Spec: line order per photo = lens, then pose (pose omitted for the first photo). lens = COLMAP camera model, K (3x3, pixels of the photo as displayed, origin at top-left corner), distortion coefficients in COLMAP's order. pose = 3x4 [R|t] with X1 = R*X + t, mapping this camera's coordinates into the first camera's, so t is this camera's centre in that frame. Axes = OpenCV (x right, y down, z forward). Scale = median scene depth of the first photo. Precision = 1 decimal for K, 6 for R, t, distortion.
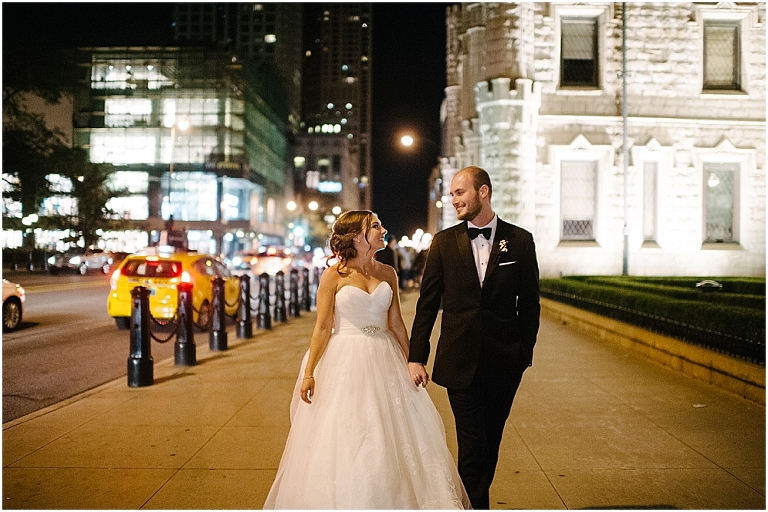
lens RADIAL K [[752.3, 0, 384.0], [0, 752.3, 256.0], [0, 0, 1]] dist [-0.070886, 0.019945]
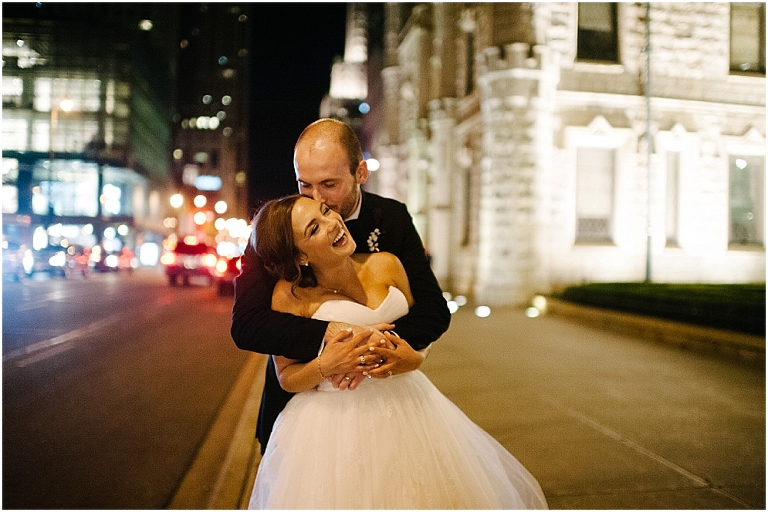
lens RADIAL K [[752.3, 0, 384.0], [0, 752.3, 256.0], [0, 0, 1]] dist [-0.070886, 0.019945]
pose [[0.985447, 0.006980, 0.169841, -0.124036], [-0.007129, 0.999975, 0.000265, -0.000808], [-0.169834, -0.001472, 0.985472, 0.195976]]
